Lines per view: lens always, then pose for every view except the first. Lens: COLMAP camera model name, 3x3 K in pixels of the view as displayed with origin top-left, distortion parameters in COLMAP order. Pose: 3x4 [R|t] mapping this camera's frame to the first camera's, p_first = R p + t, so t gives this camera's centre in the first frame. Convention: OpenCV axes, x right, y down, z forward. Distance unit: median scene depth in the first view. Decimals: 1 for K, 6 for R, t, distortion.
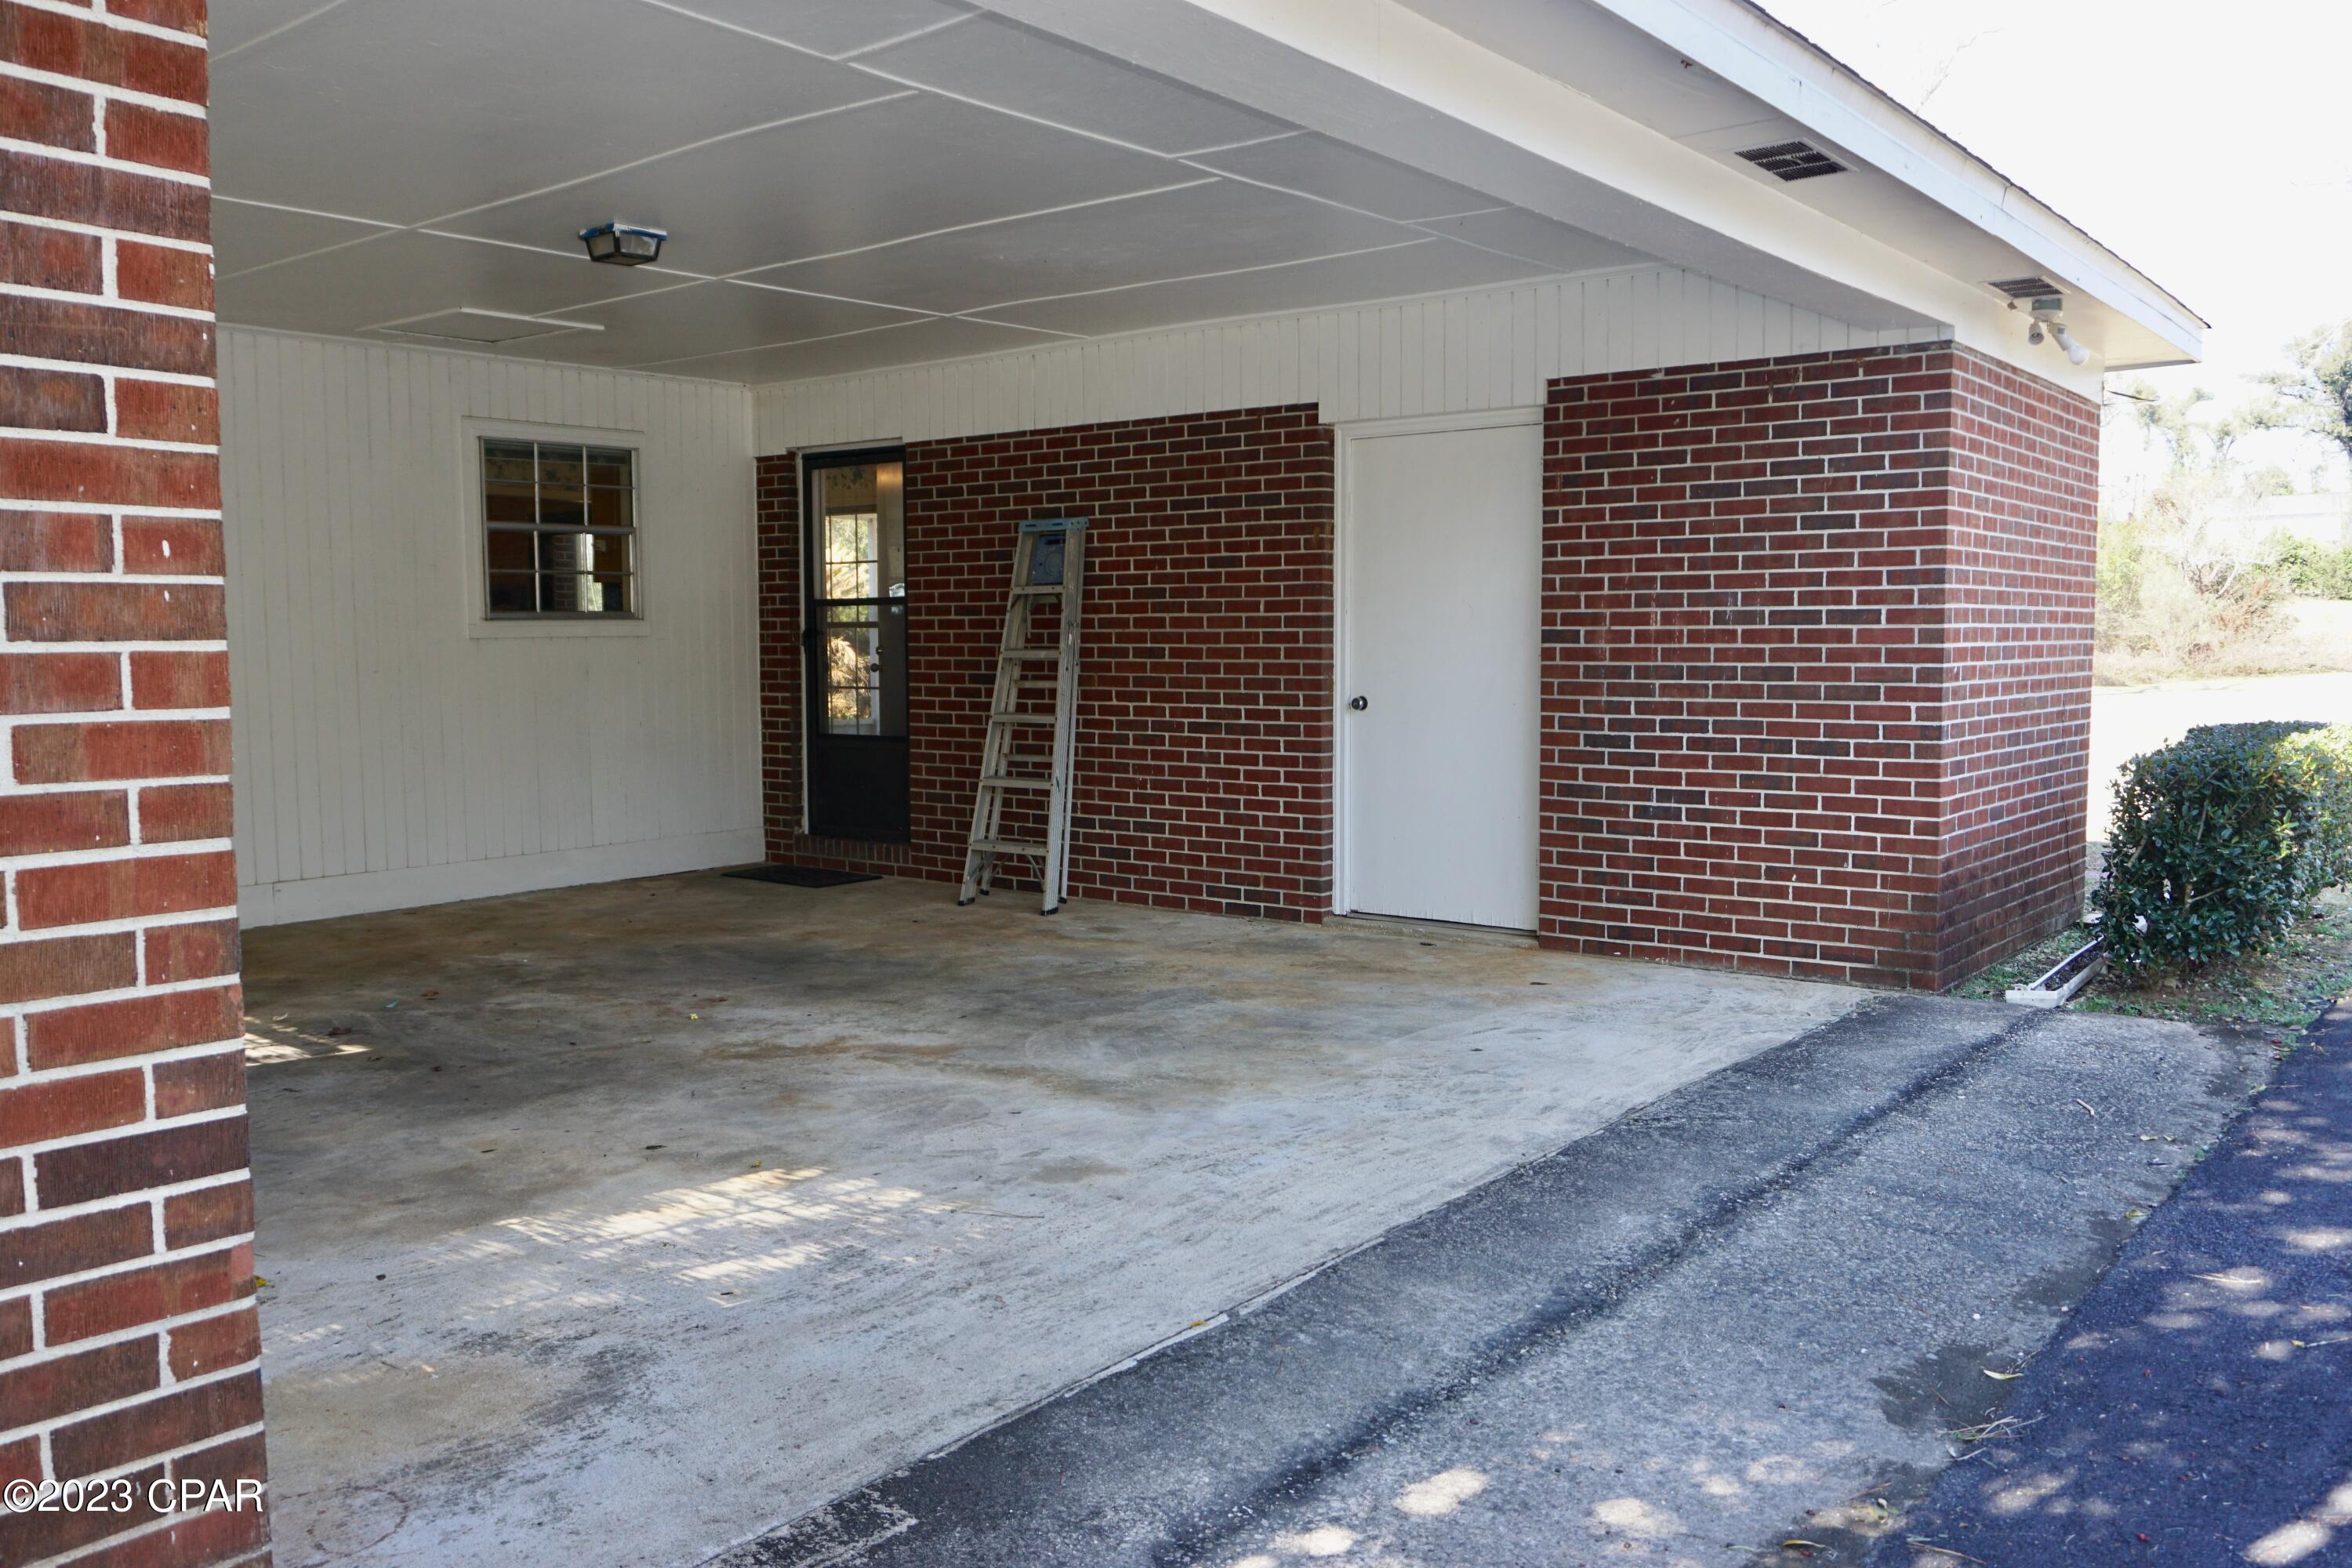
lens RADIAL K [[1860.4, 0, 1159.8], [0, 1860.4, 779.0], [0, 0, 1]] dist [-0.025390, 0.014644]
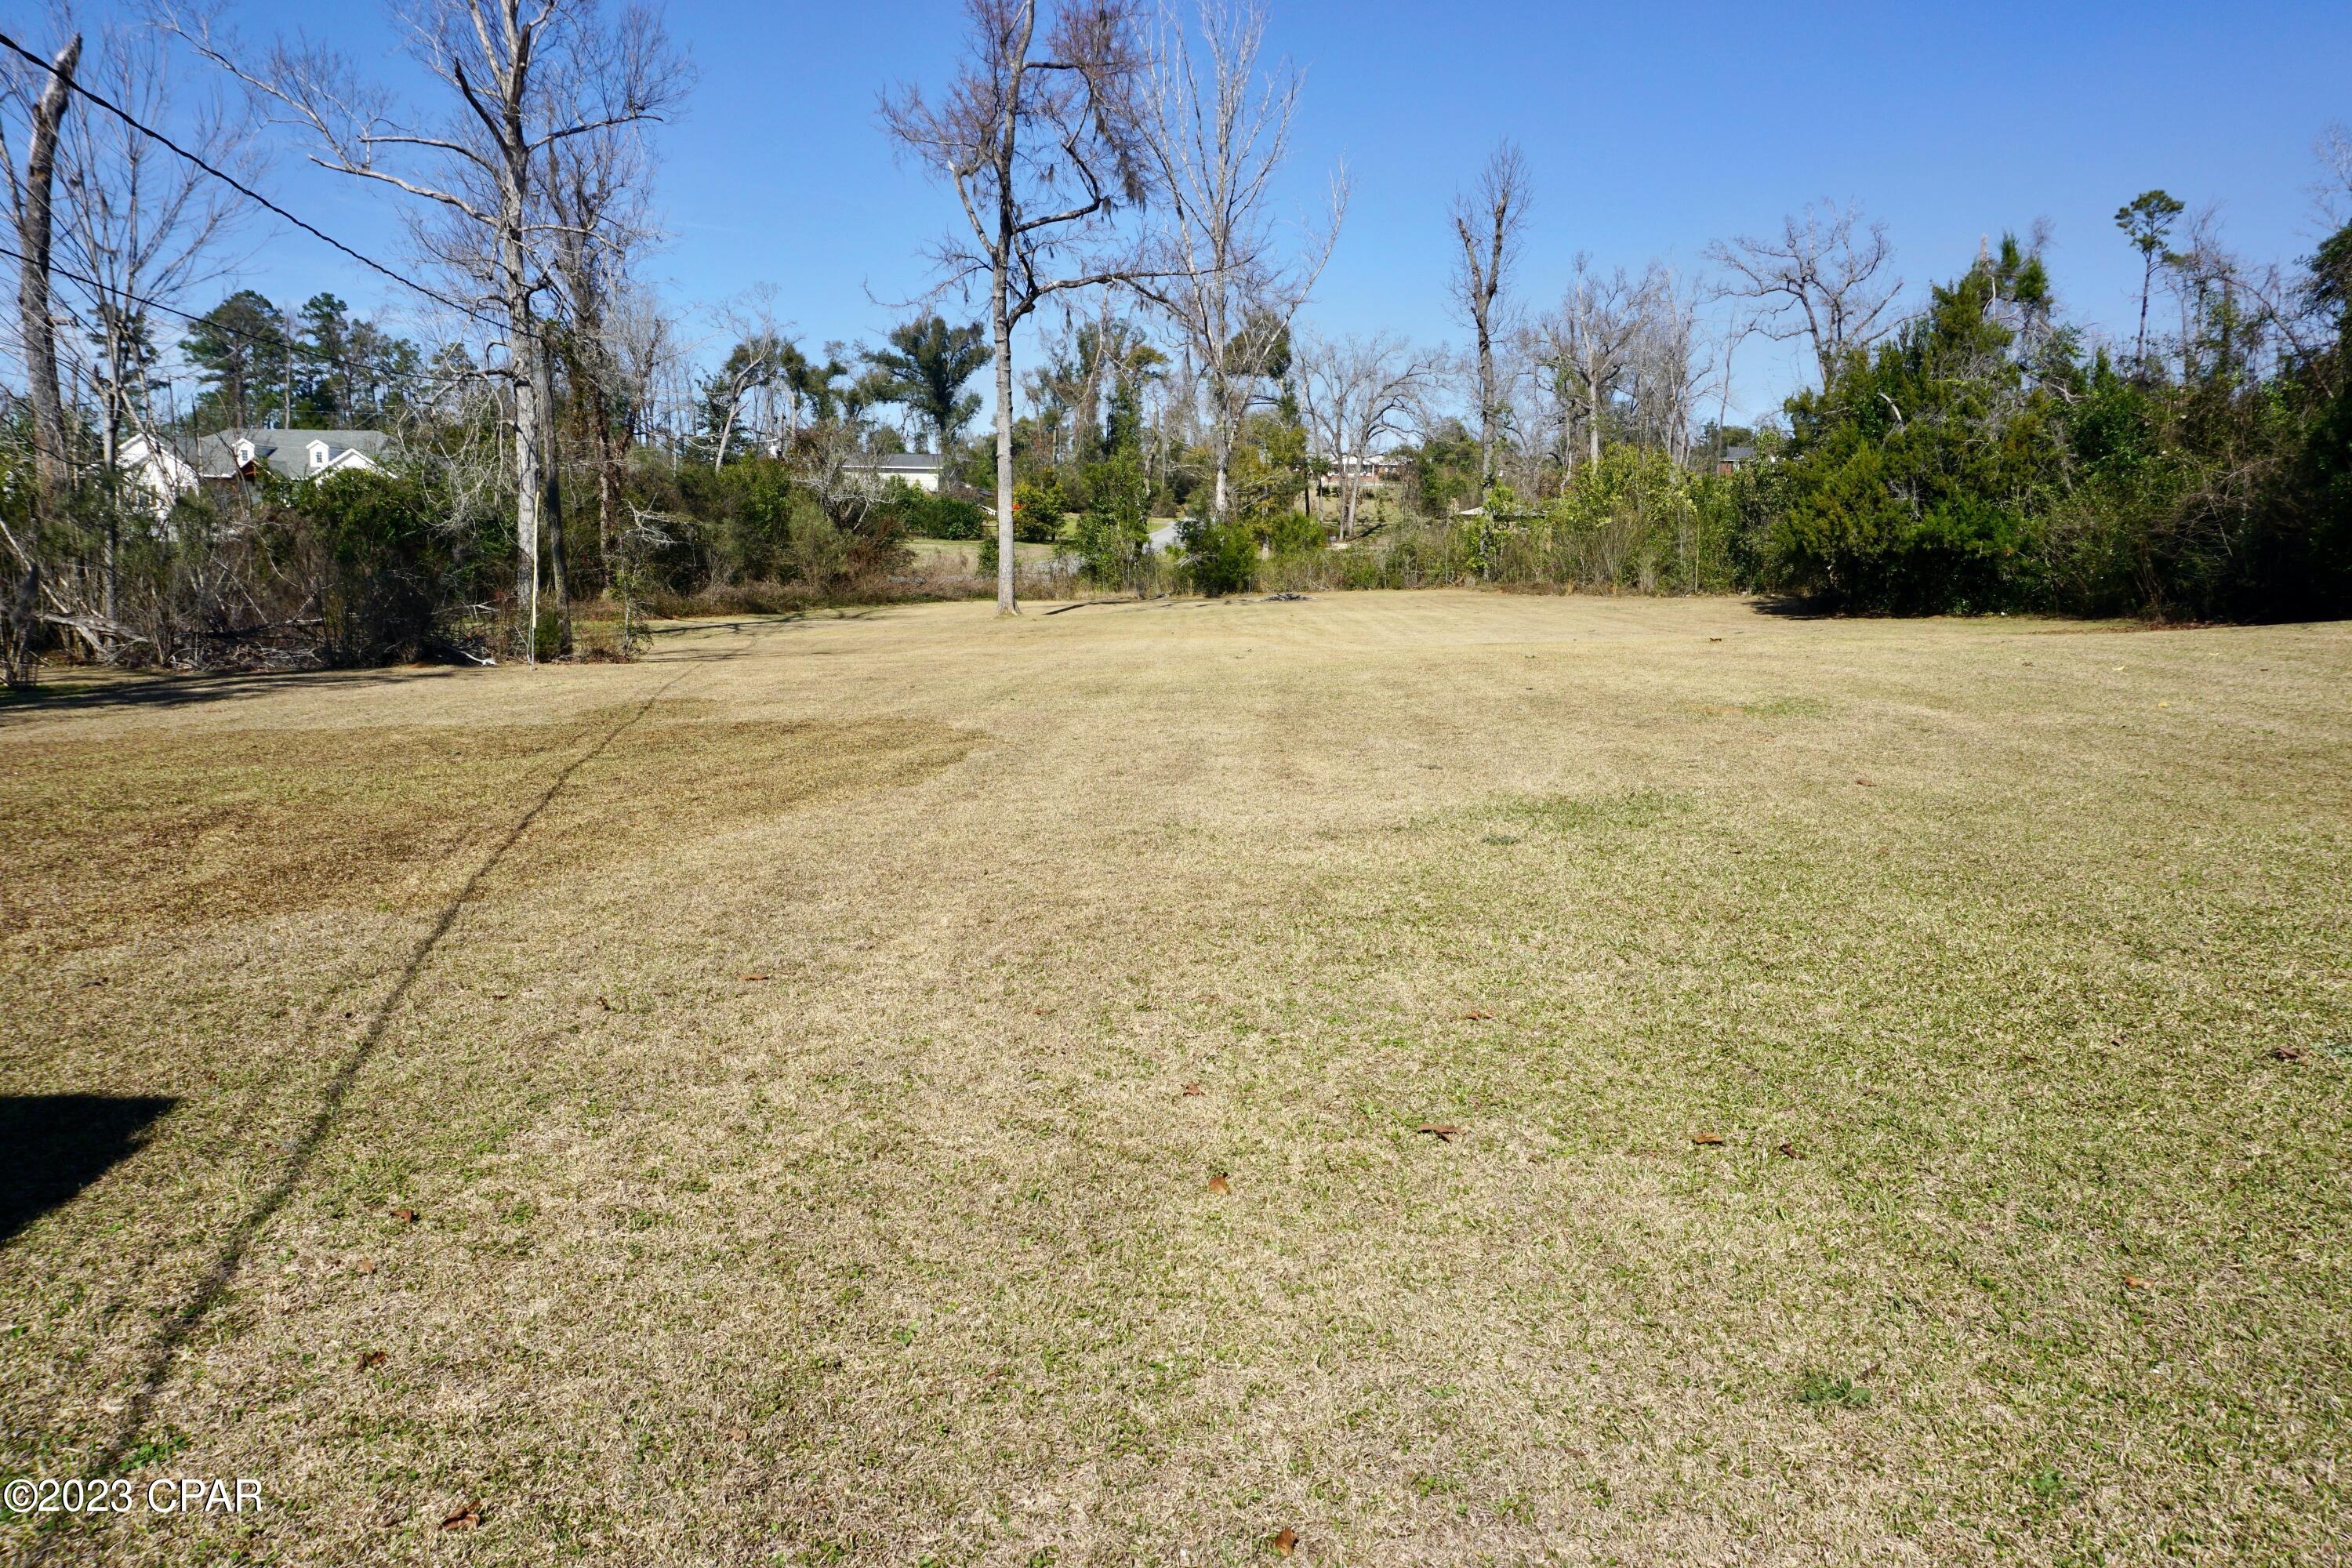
lens RADIAL K [[1554.7, 0, 1176.5], [0, 1554.7, 774.3], [0, 0, 1]] dist [-0.042455, 0.008669]
pose [[0.751087, -0.064718, 0.657023, 0.737114], [0.023234, 0.997158, 0.071662, -0.114992], [-0.659794, -0.038559, 0.750456, 1.265621]]
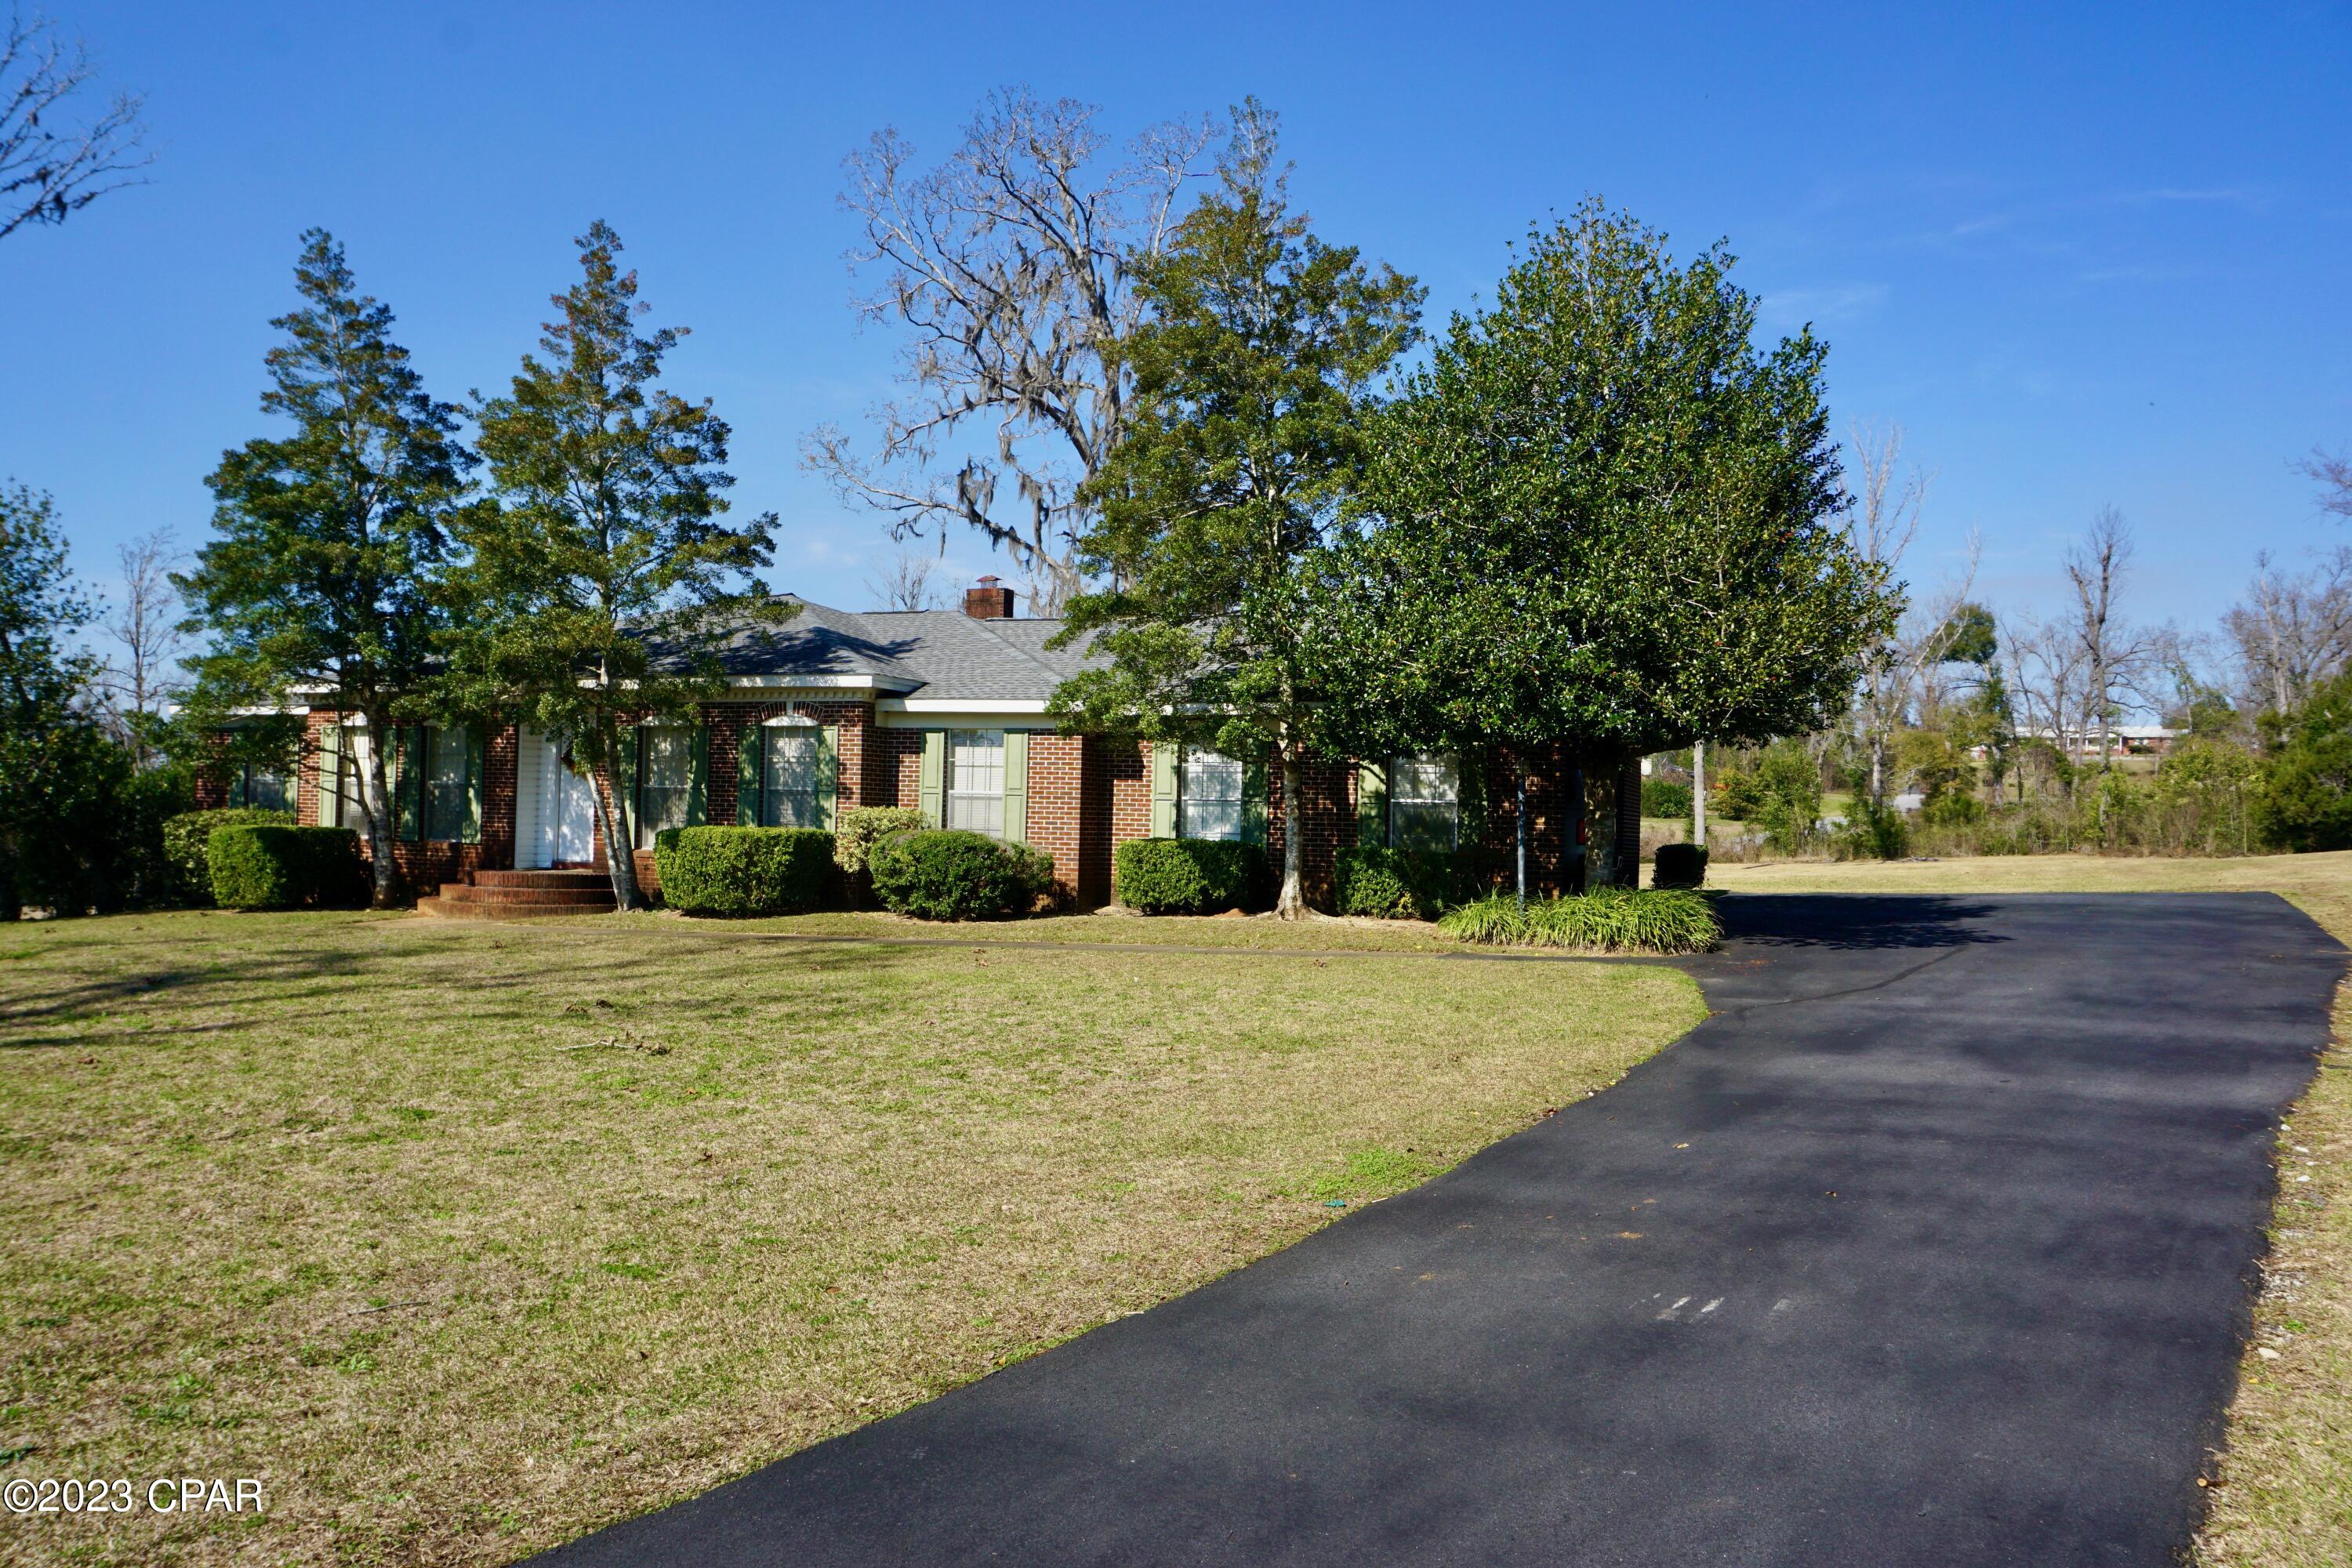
lens RADIAL K [[1633.8, 0, 1197.0], [0, 1633.8, 798.7], [0, 0, 1]] dist [-0.044024, 0.006581]
pose [[0.954971, 0.034302, 0.294711, -1.332748], [-0.006770, 0.995555, -0.093939, 0.193398], [-0.296623, 0.087714, 0.950958, -1.880586]]
